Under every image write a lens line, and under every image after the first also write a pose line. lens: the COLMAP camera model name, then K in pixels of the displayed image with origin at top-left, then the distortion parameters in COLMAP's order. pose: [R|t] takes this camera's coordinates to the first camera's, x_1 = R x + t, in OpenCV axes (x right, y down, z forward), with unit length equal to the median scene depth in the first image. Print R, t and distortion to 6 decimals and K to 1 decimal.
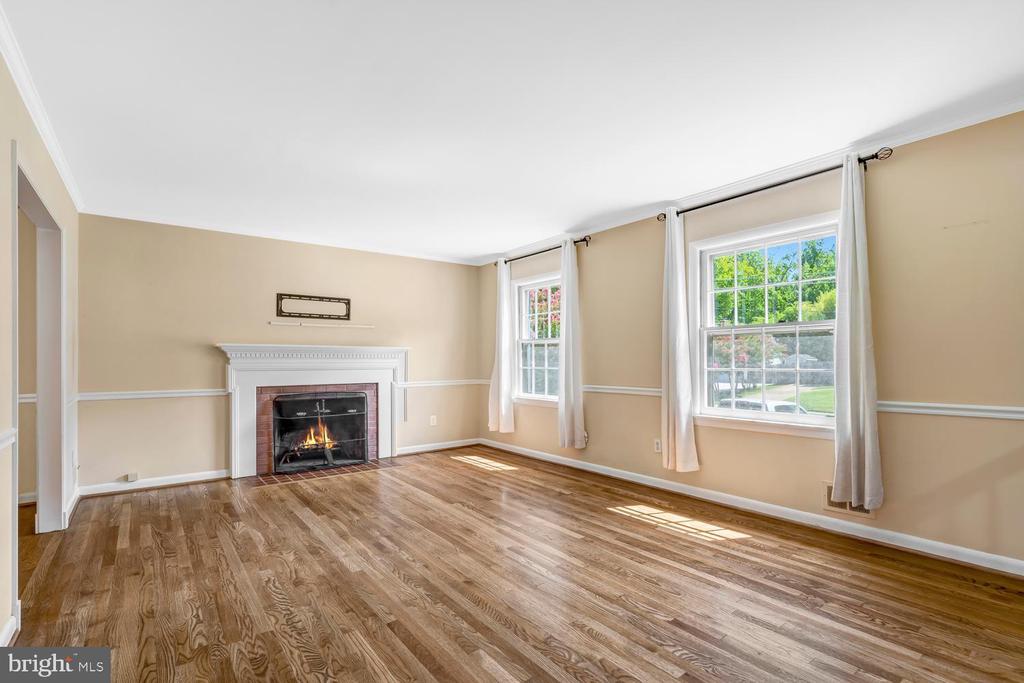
lens RADIAL K [[482.1, 0, 505.7], [0, 482.1, 356.7], [0, 0, 1]] dist [-0.000697, -0.000109]
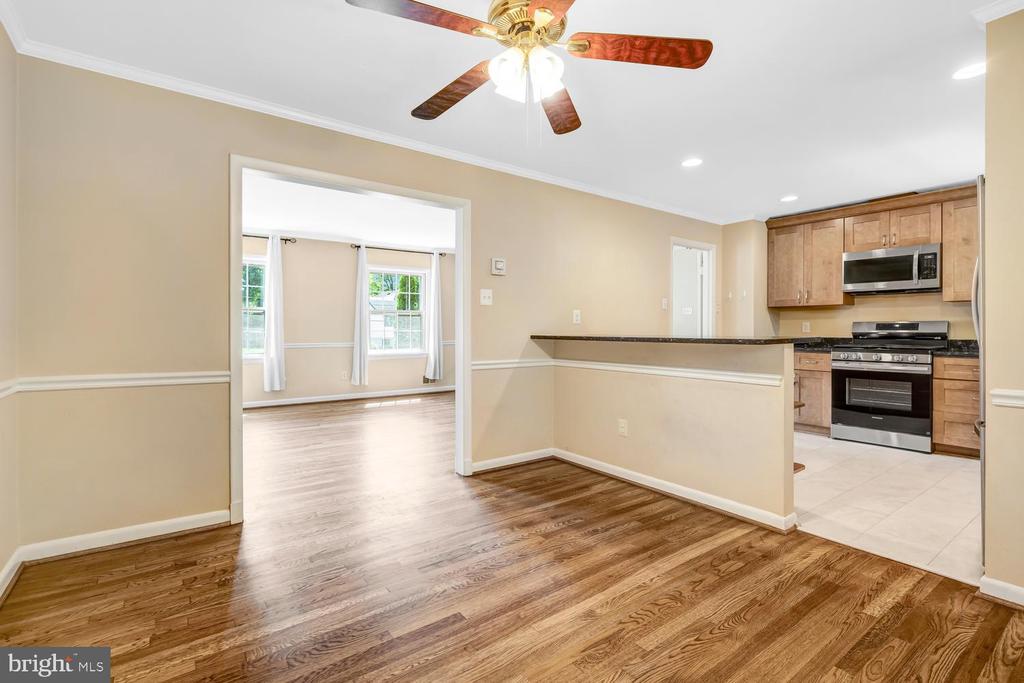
lens RADIAL K [[472.8, 0, 499.6], [0, 472.8, 329.5], [0, 0, 1]] dist [-0.004039, 0.000298]
pose [[0.019889, 0.001744, 0.999801, -1.544775], [-0.009917, 0.999950, -0.001547, 0.017173], [-0.999753, -0.009885, 0.019906, 0.458453]]
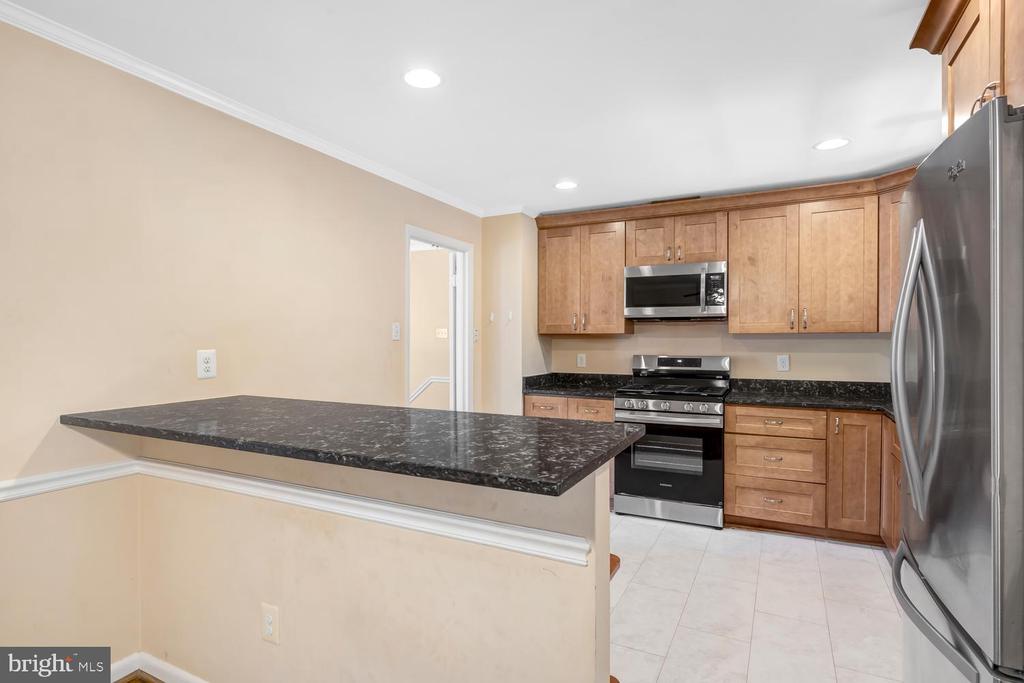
lens RADIAL K [[526.1, 0, 507.5], [0, 526.1, 342.9], [0, 0, 1]] dist [0.002654, 0.000133]
pose [[-0.438303, -0.002506, 0.898824, -1.118068], [-0.005532, 0.999985, 0.000091, -0.042806], [-0.898810, -0.004933, -0.438311, 0.249651]]
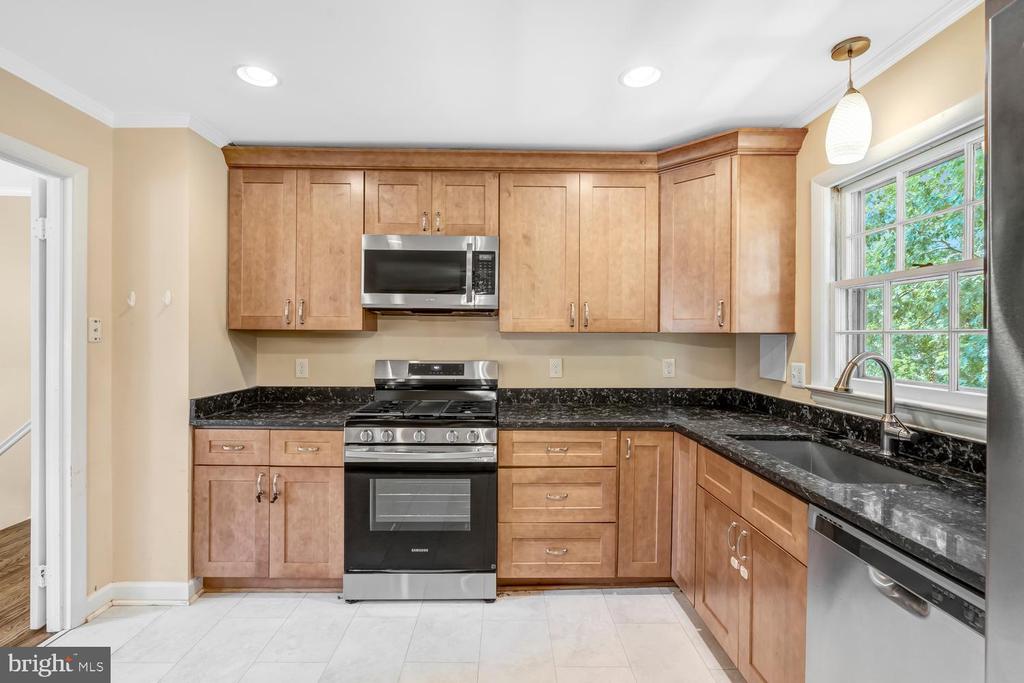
lens RADIAL K [[464.4, 0, 506.4], [0, 464.4, 341.8], [0, 0, 1]] dist [-0.004195, 0.000058]
pose [[-0.807298, -0.006117, 0.590112, -0.800356], [-0.008454, 0.999964, -0.001199, -0.047946], [-0.590083, -0.005957, -0.807320, -0.034881]]
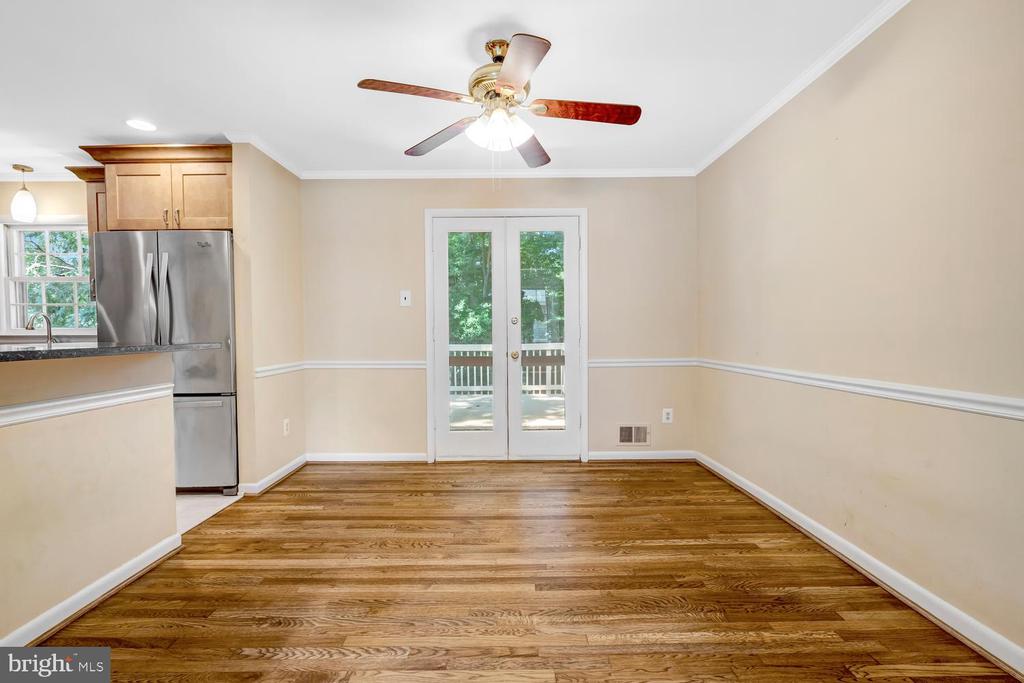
lens RADIAL K [[470.8, 0, 502.9], [0, 470.8, 346.5], [0, 0, 1]] dist [-0.003152, 0.000500]
pose [[-0.603050, 0.030609, -0.797116, -0.612869], [0.015035, 0.999522, 0.027007, 0.019677], [0.797562, 0.004302, -0.603222, 0.798860]]
